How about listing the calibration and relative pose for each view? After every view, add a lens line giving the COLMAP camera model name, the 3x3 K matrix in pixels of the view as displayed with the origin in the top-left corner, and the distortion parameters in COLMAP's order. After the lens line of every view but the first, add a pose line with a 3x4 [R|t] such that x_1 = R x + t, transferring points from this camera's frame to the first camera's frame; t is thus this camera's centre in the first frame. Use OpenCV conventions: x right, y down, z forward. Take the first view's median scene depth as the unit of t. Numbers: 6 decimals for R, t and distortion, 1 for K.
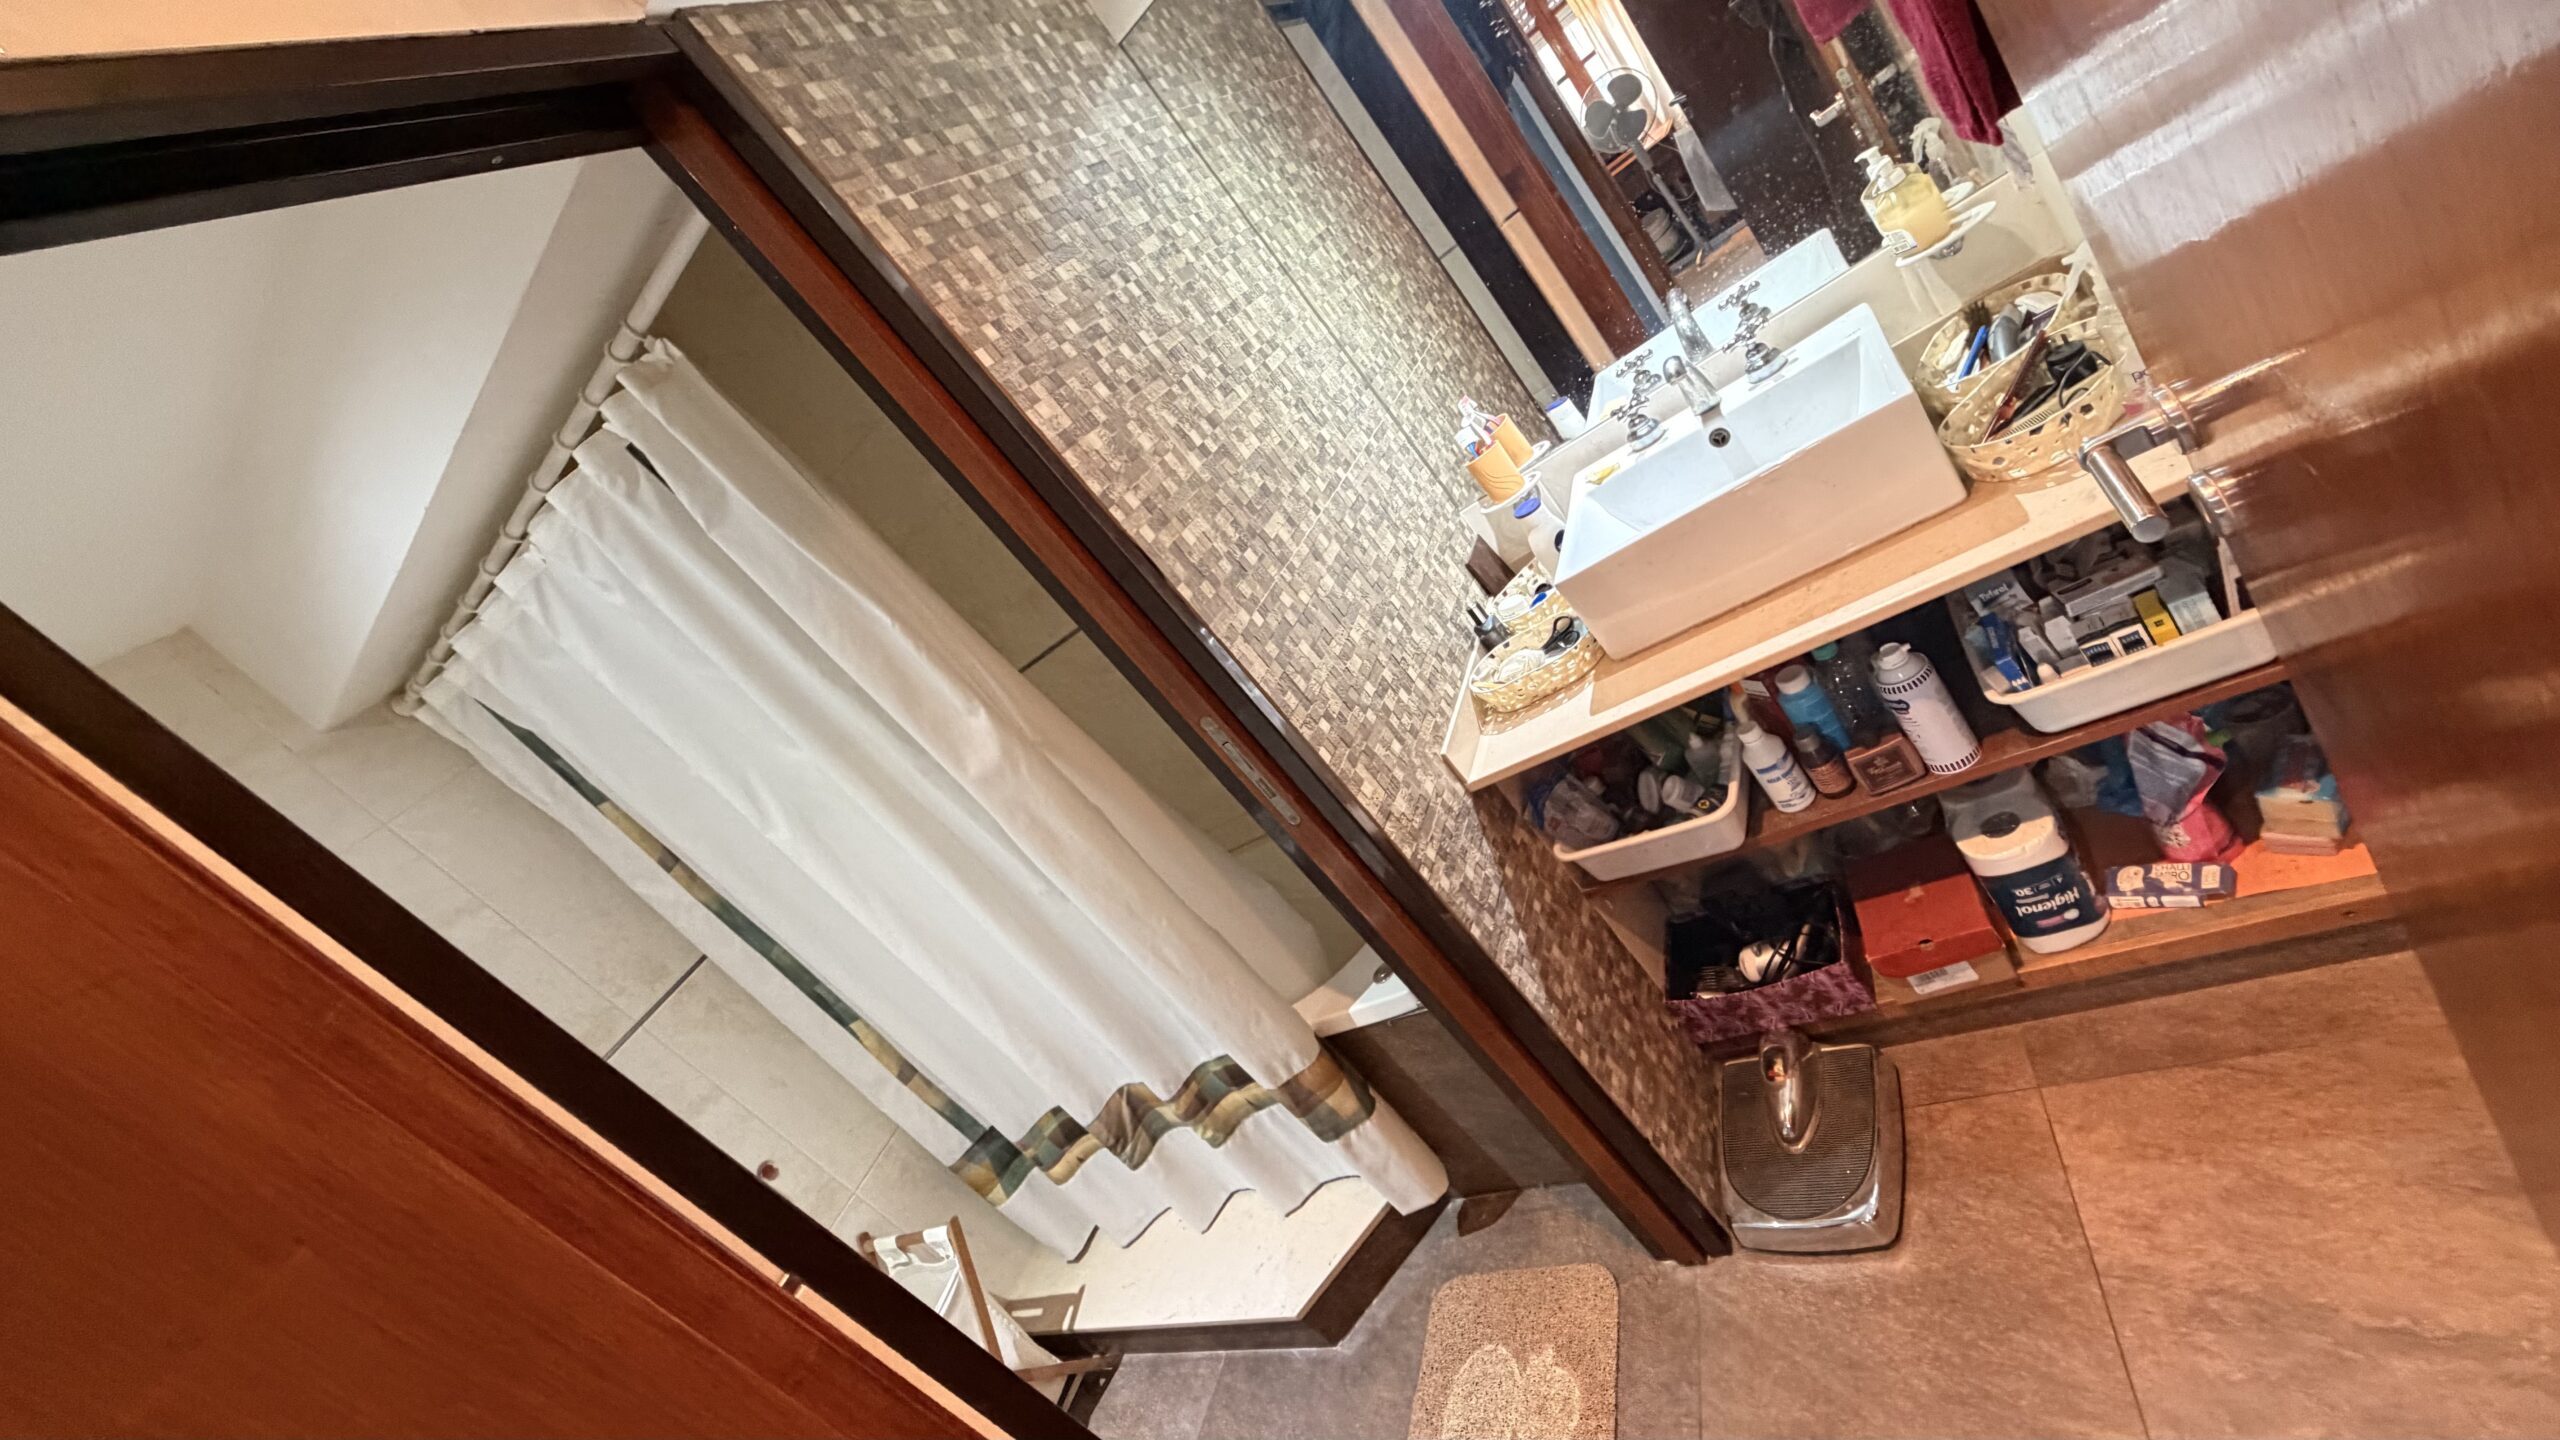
lens RADIAL K [[1014.4, 0, 1282.1], [0, 1014.4, 716.5], [0, 0, 1]] dist [-0.002166, 0.000248]
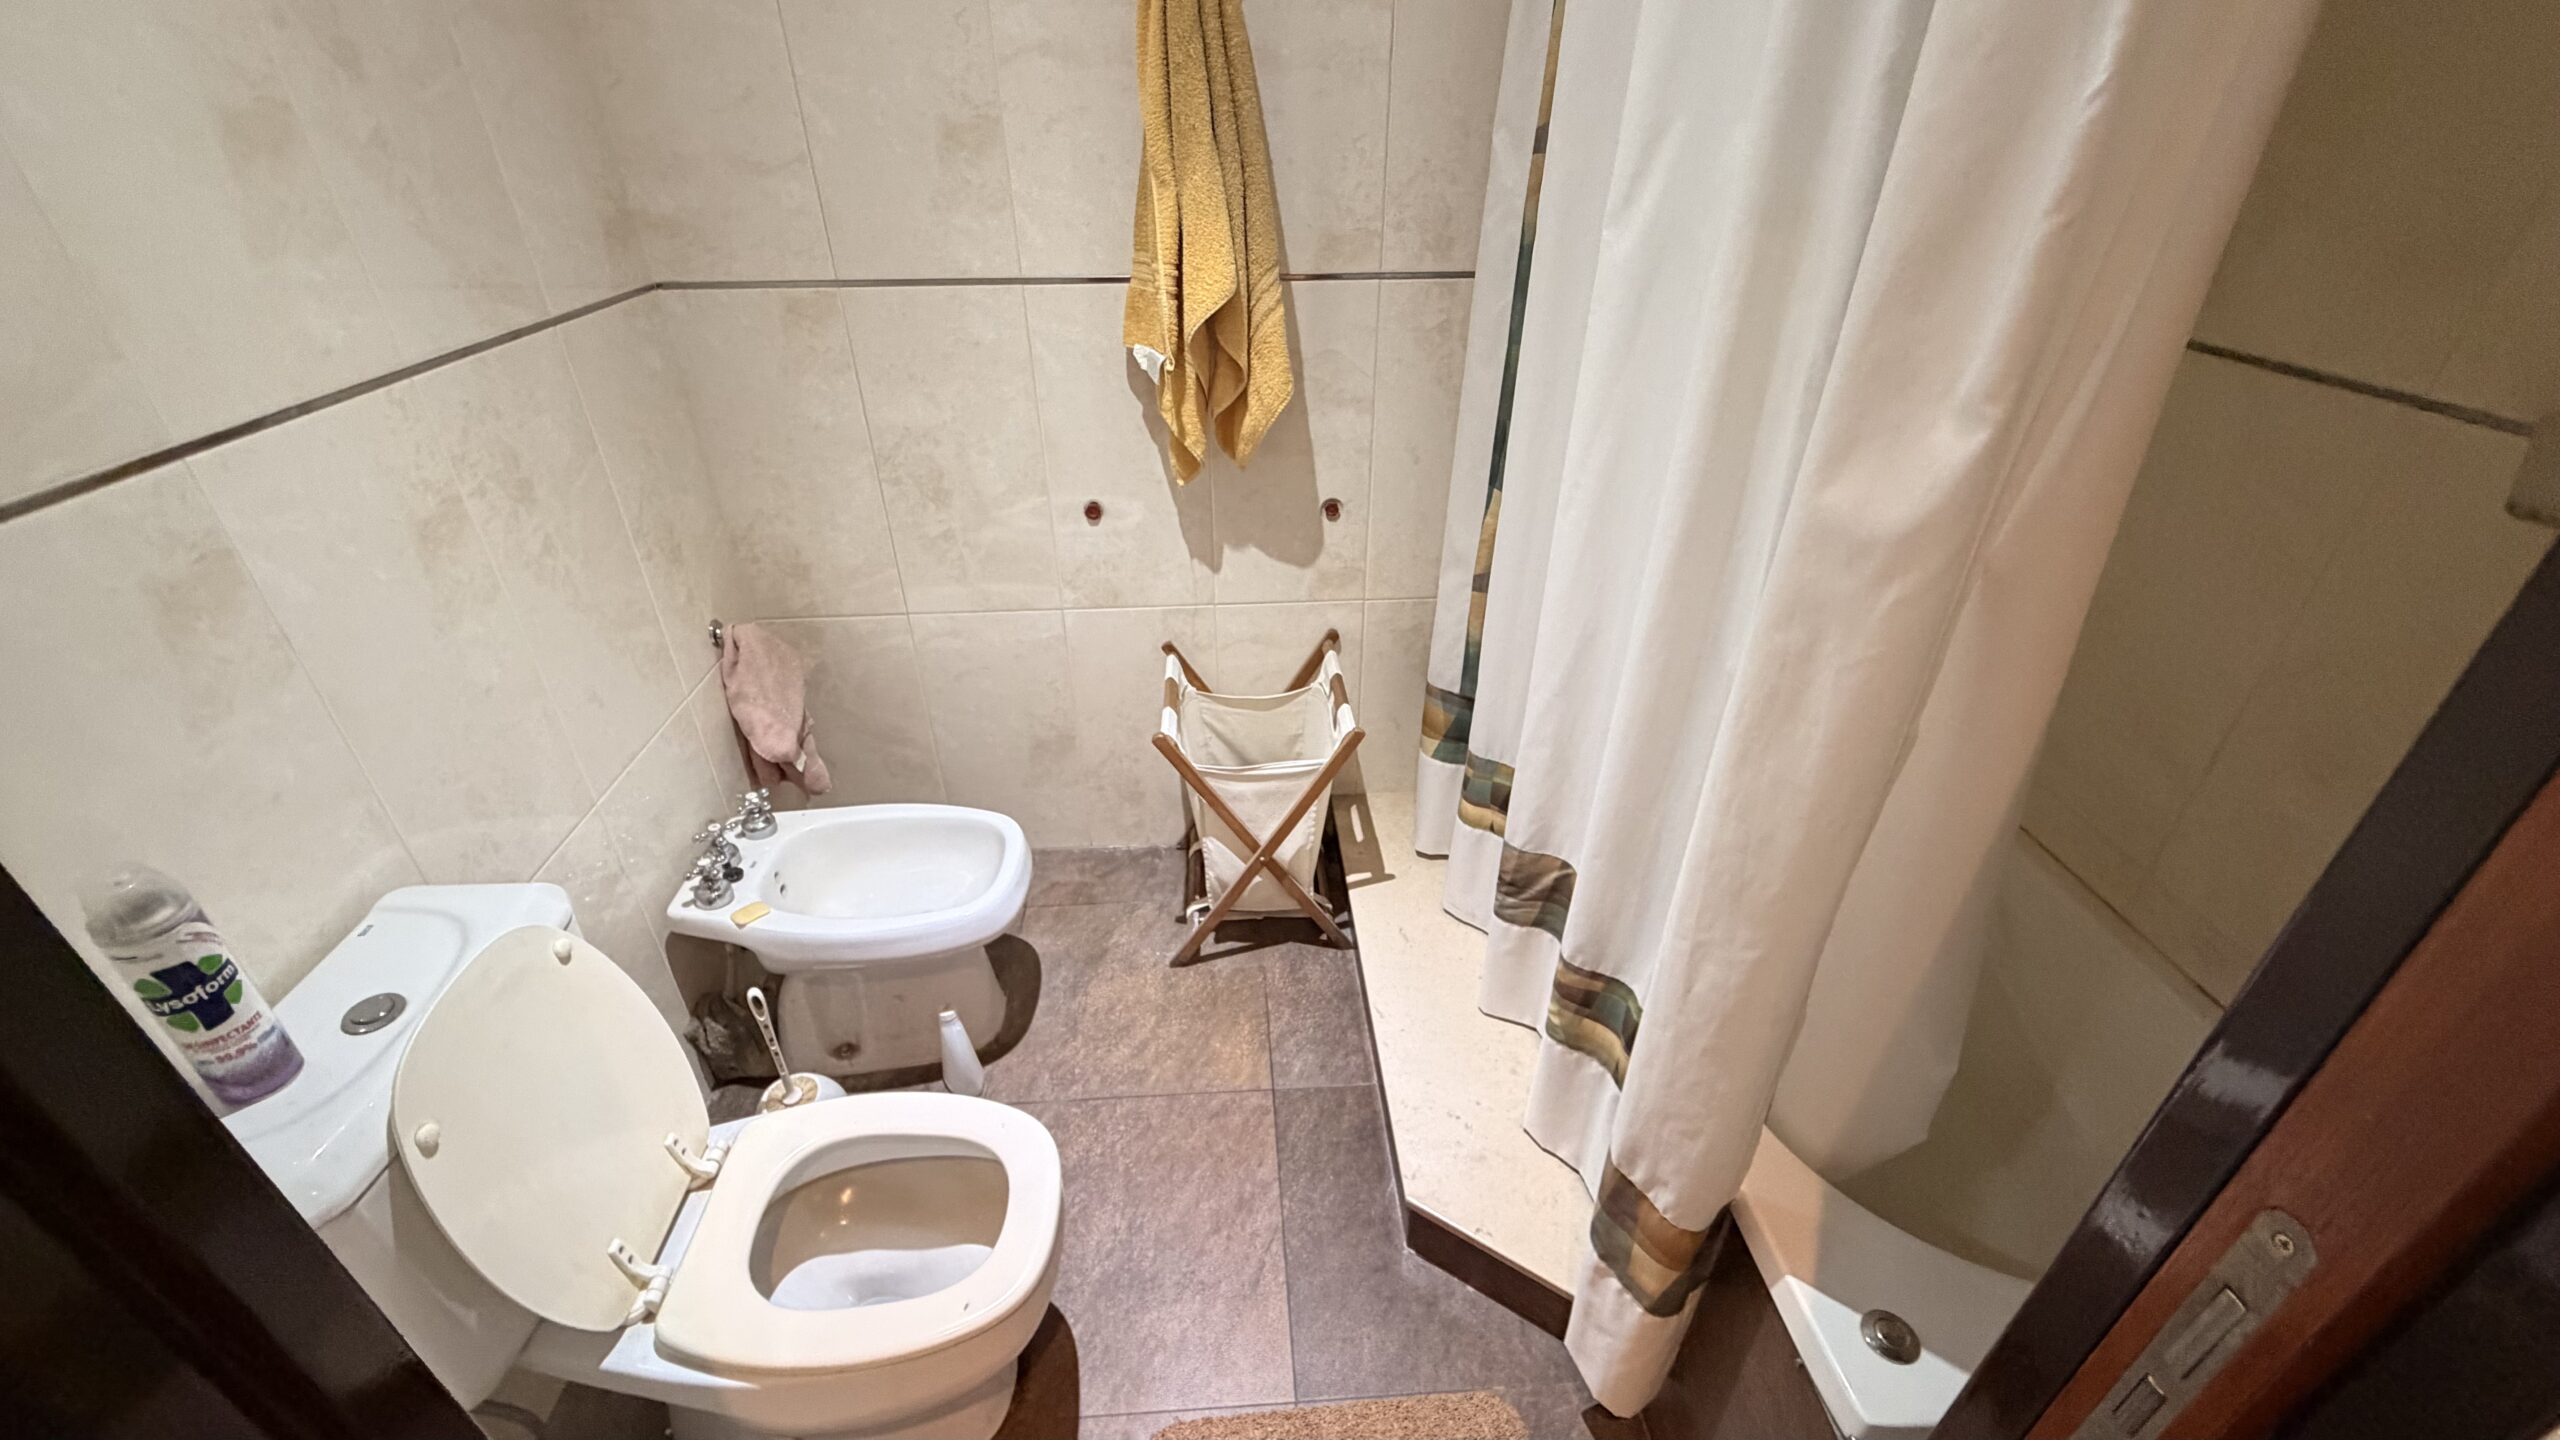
lens RADIAL K [[1014.4, 0, 1275.5], [0, 1014.4, 726.5], [0, 0, 1]] dist [-0.002166, 0.000248]
pose [[0.349609, 0.898917, -0.264051, -0.129513], [-0.592912, 0.430499, 0.680534, -0.041542], [0.725417, -0.081362, 0.683484, 0.366293]]
